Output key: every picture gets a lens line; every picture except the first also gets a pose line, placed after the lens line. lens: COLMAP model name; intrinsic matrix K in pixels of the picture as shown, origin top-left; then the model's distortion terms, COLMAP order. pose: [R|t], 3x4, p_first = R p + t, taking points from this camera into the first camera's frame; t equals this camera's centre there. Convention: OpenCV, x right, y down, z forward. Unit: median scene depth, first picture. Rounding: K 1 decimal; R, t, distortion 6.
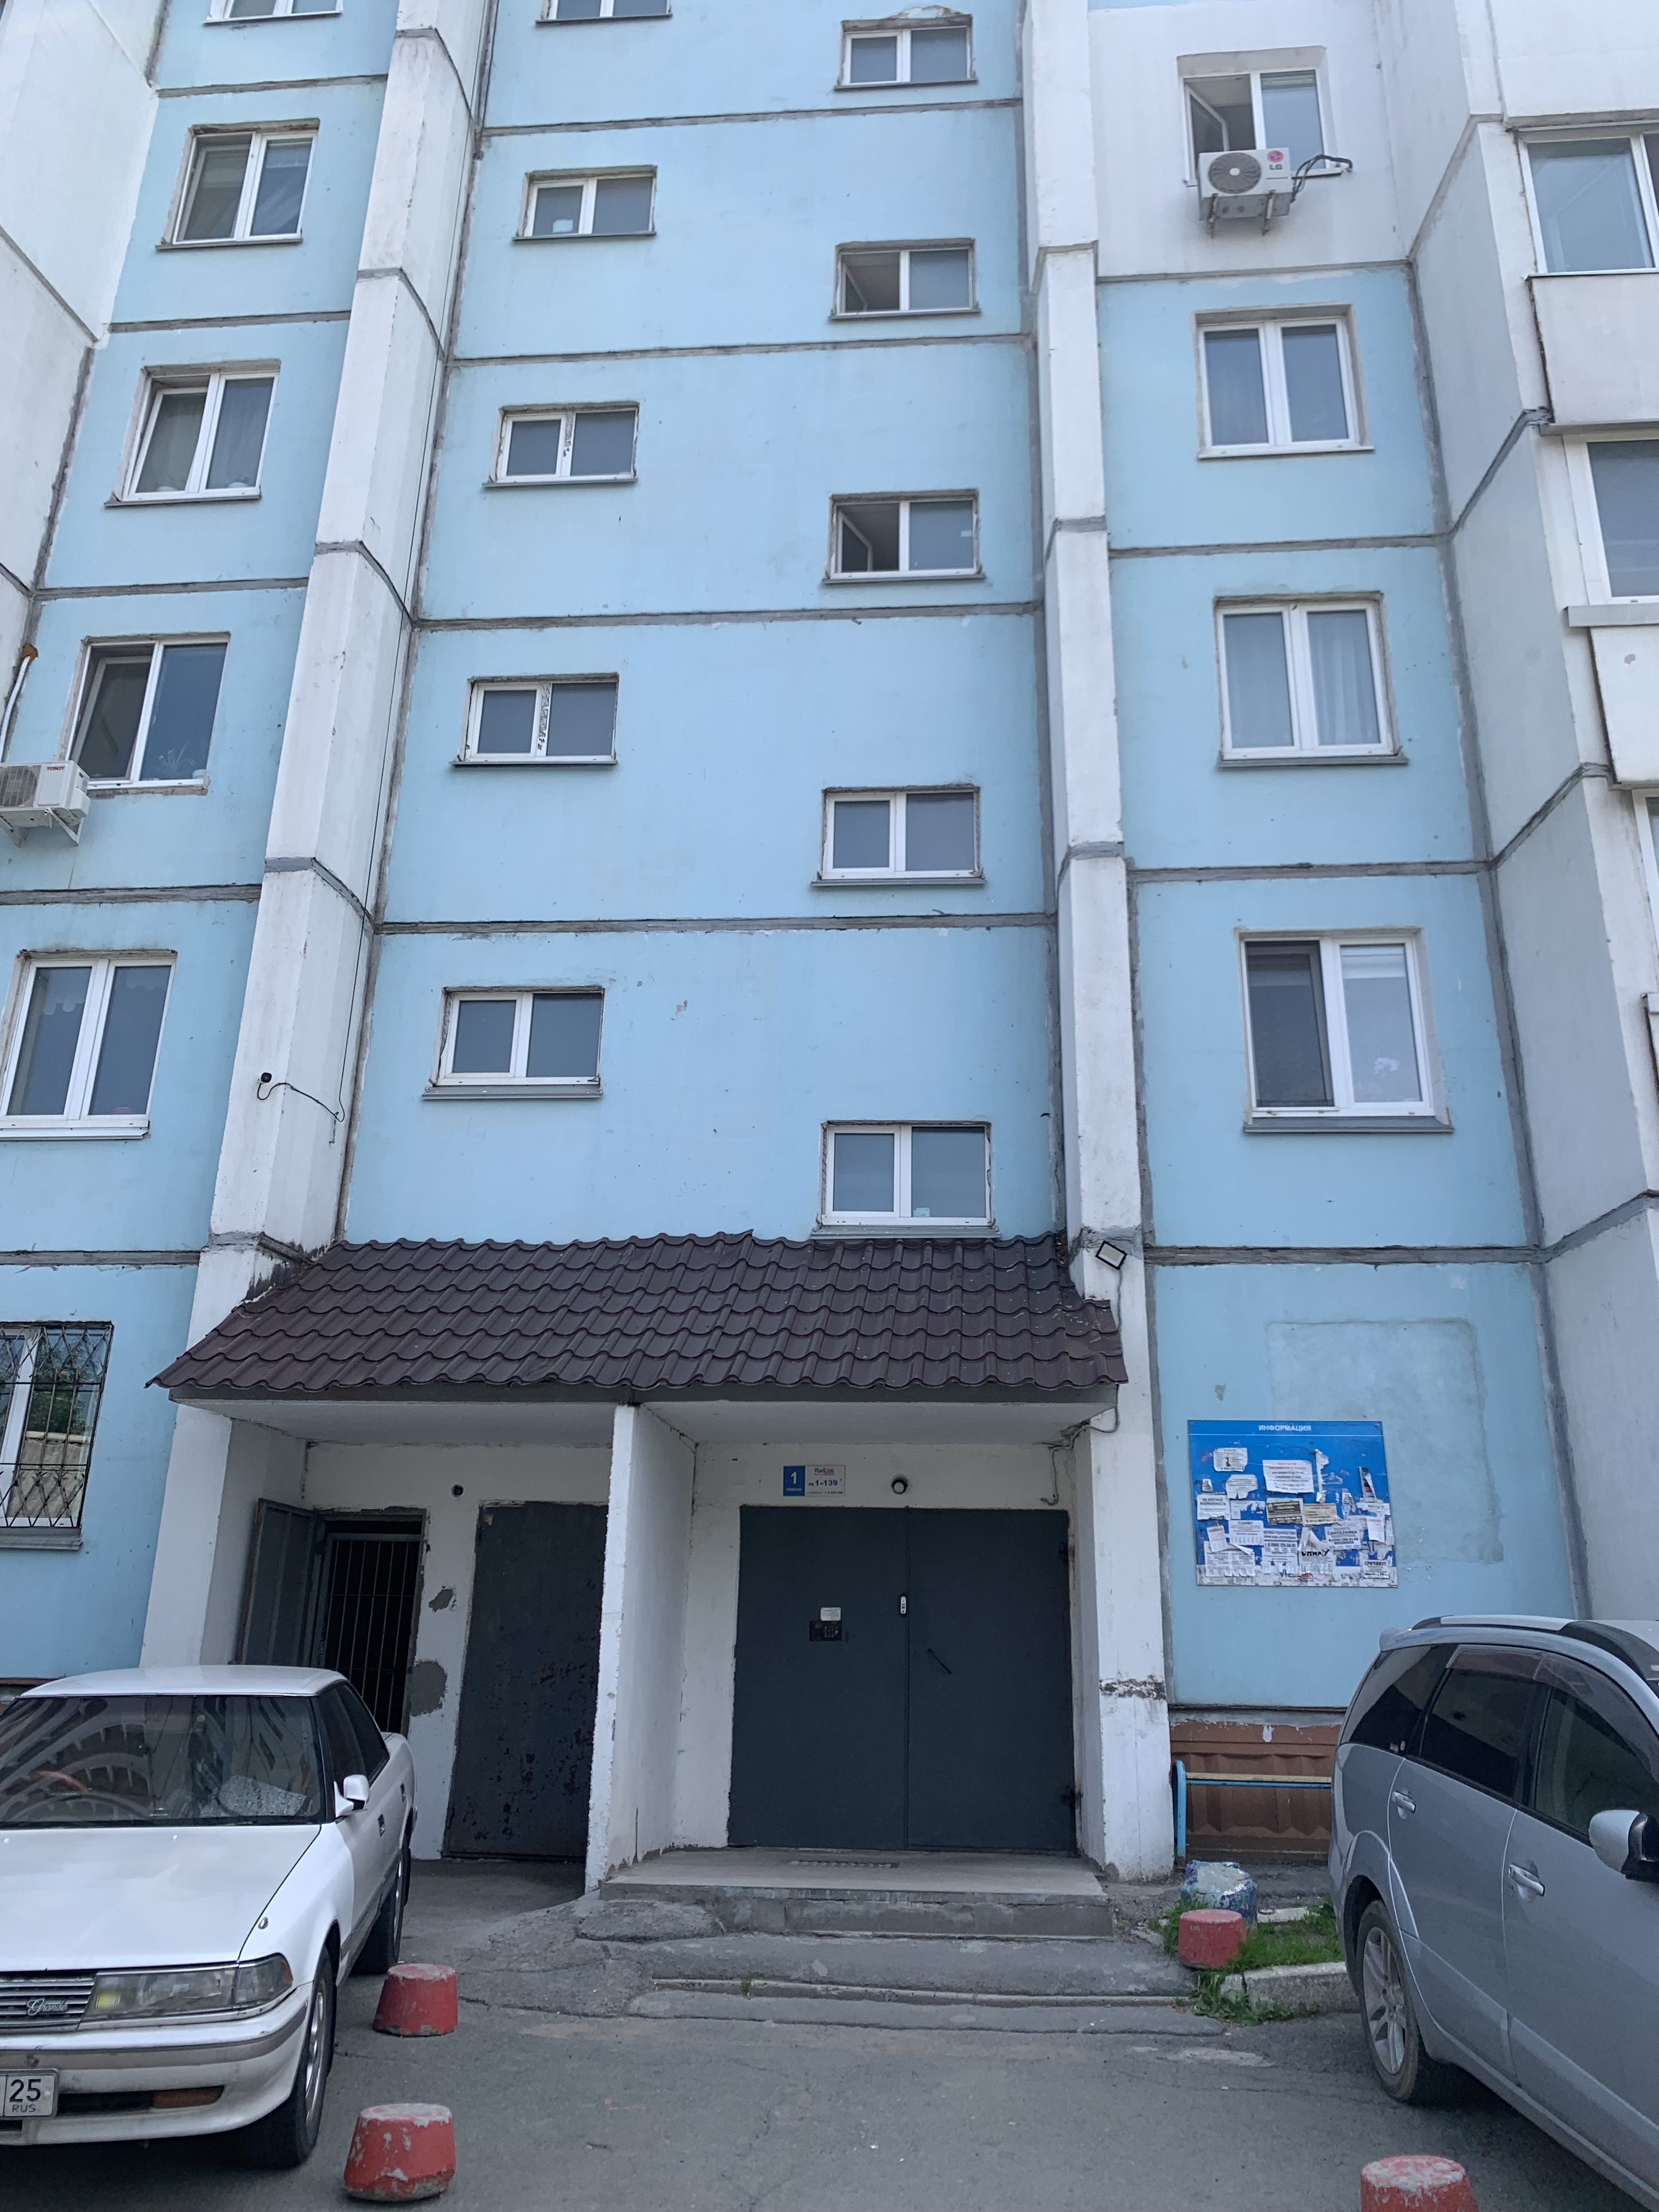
lens RADIAL K [[1638.7, 0, 758.0], [0, 1638.7, 1074.4], [0, 0, 1]] dist [0.059946, -0.092896]
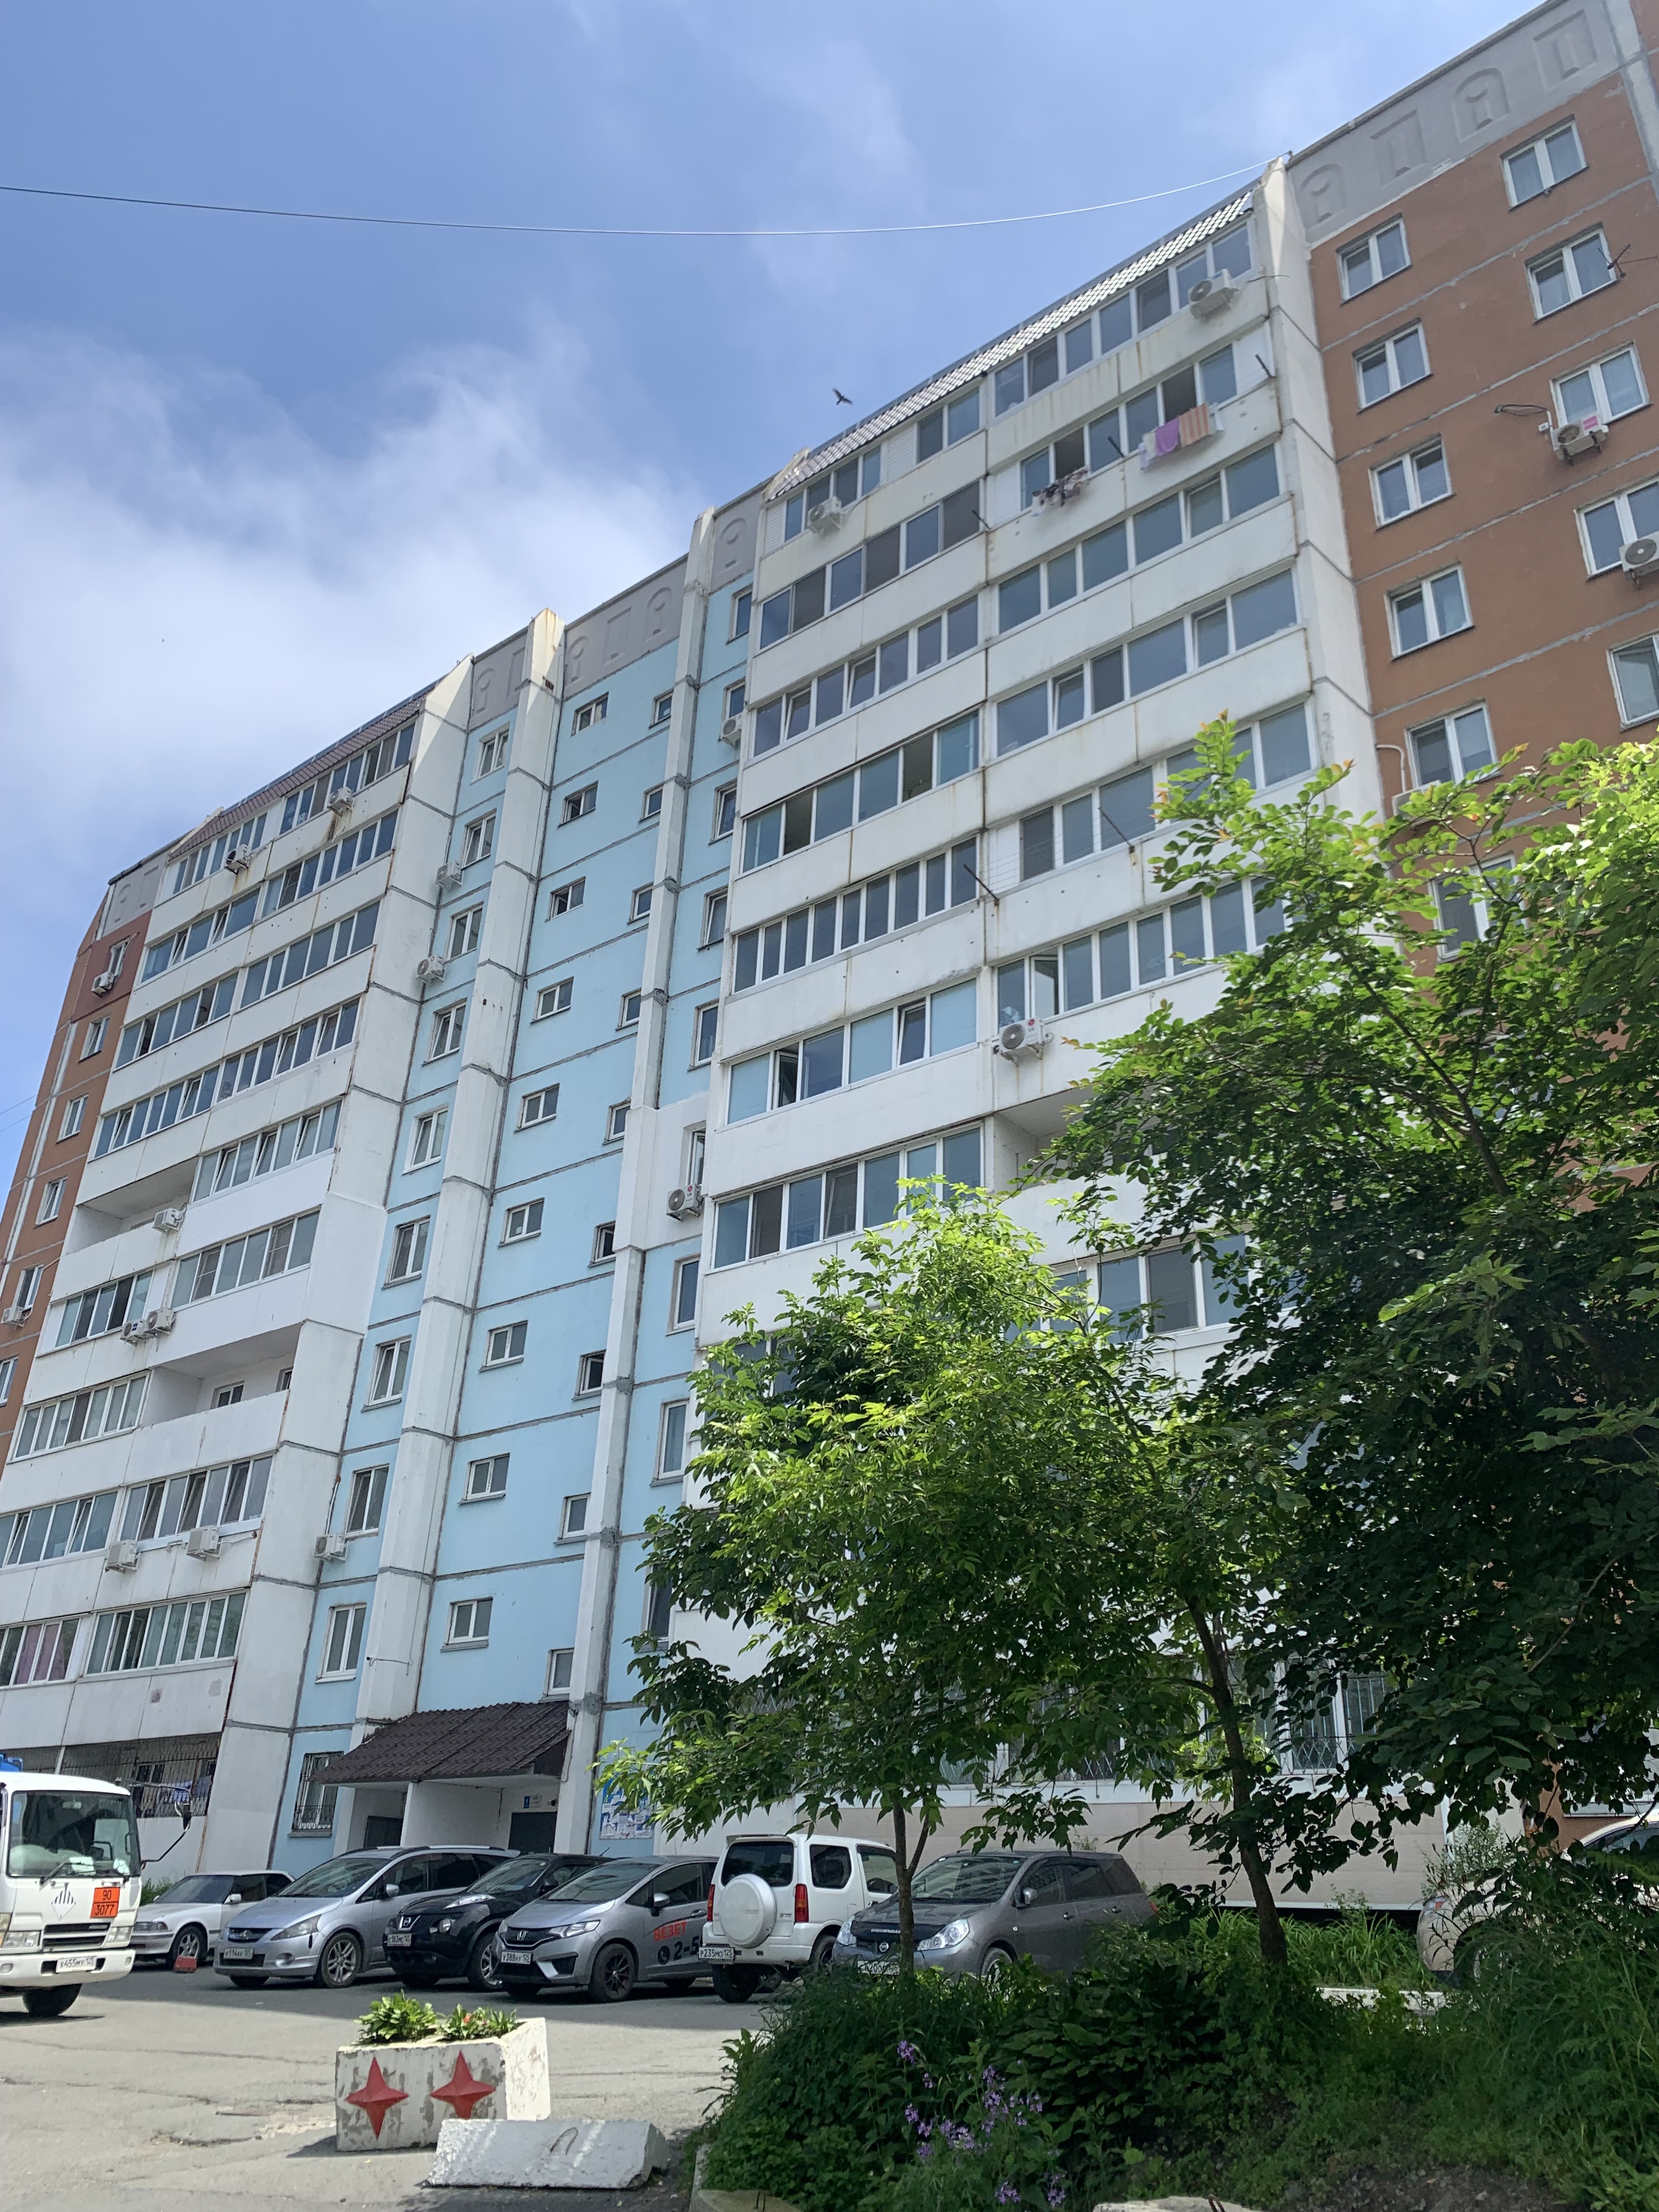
lens RADIAL K [[1663.8, 0, 817.7], [0, 1663.8, 1104.6], [0, 0, 1]] dist [0.031938, -0.043922]
pose [[0.834576, -0.242537, -0.494629, 1.867729], [0.179251, 0.968565, -0.172483, -0.267988], [0.520914, 0.055287, 0.851817, -1.018493]]
